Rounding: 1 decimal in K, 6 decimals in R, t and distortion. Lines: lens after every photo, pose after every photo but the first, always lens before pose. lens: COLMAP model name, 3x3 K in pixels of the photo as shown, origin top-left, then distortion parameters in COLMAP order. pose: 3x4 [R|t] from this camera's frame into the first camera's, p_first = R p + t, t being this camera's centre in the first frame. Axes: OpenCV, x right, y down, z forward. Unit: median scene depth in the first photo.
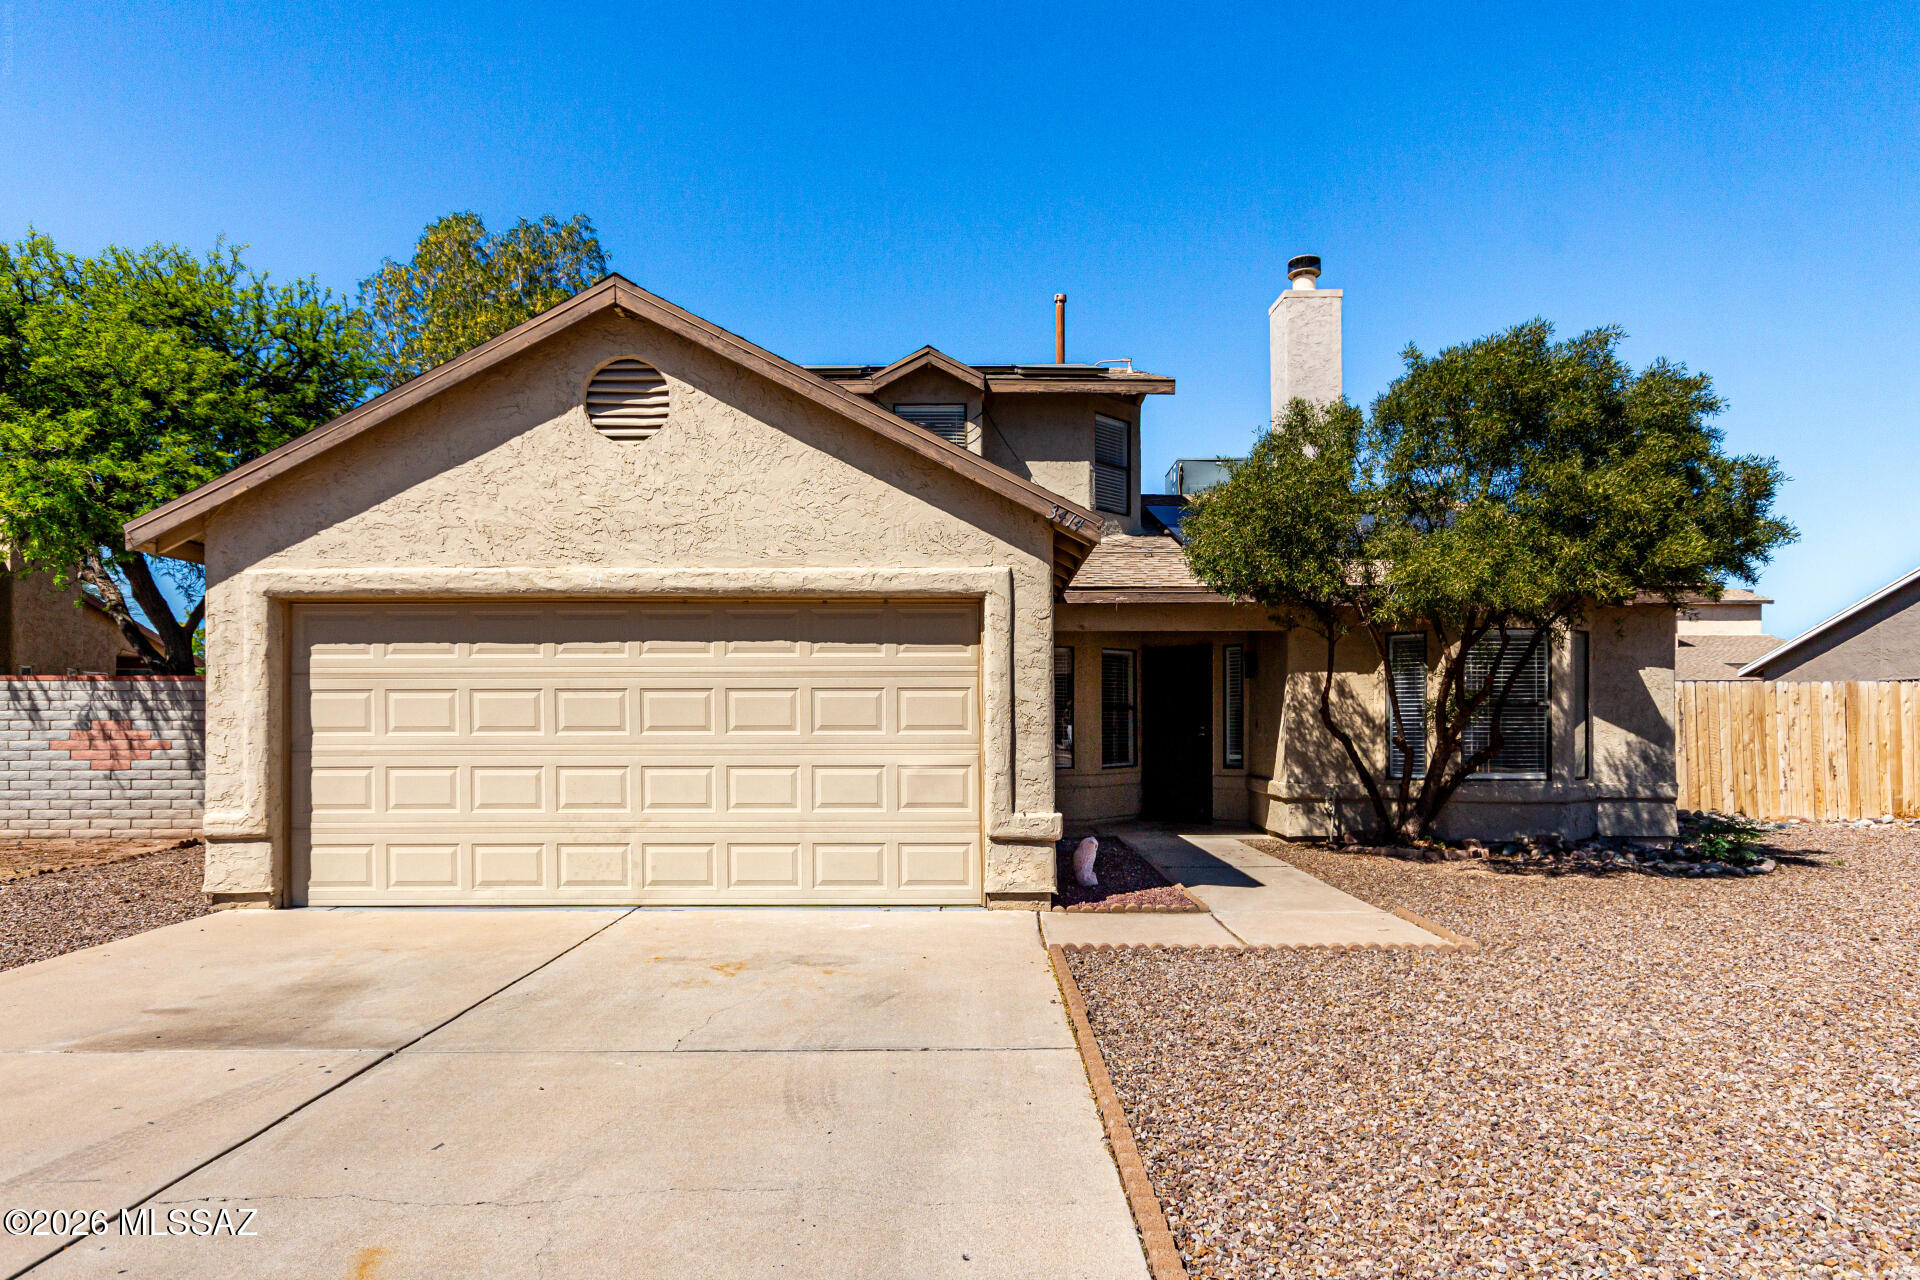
lens RADIAL K [[1097.8, 0, 960.2], [0, 1097.8, 637.0], [0, 0, 1]] dist [-0.002998, -0.000496]
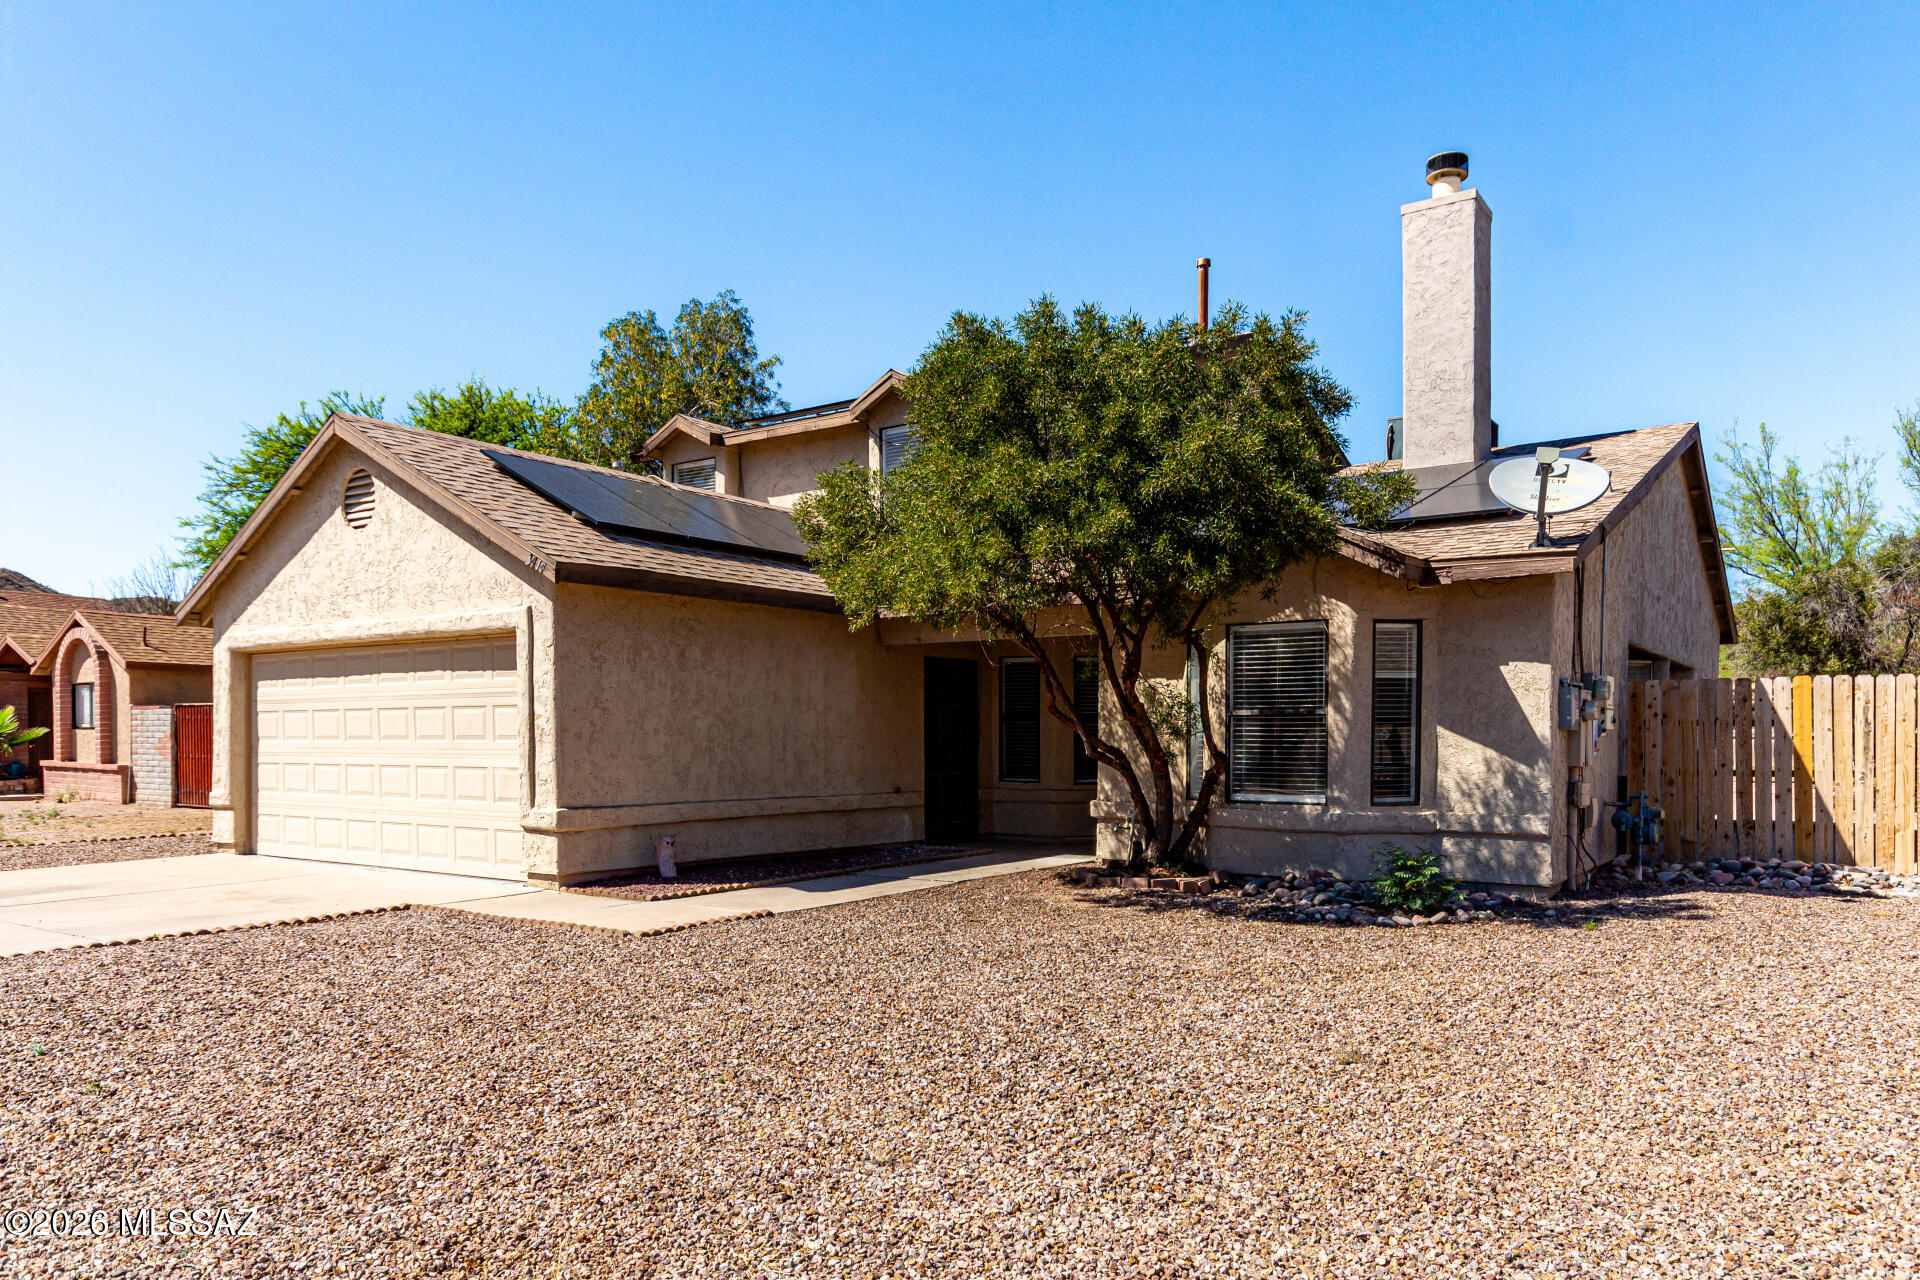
lens RADIAL K [[1223.2, 0, 961.0], [0, 1223.2, 644.5], [0, 0, 1]] dist [-0.003684, -0.000447]
pose [[0.836868, -0.039253, -0.545996, 1.148851], [0.040991, 0.999119, -0.009001, 0.010942], [0.545868, -0.014848, 0.837740, 0.121936]]
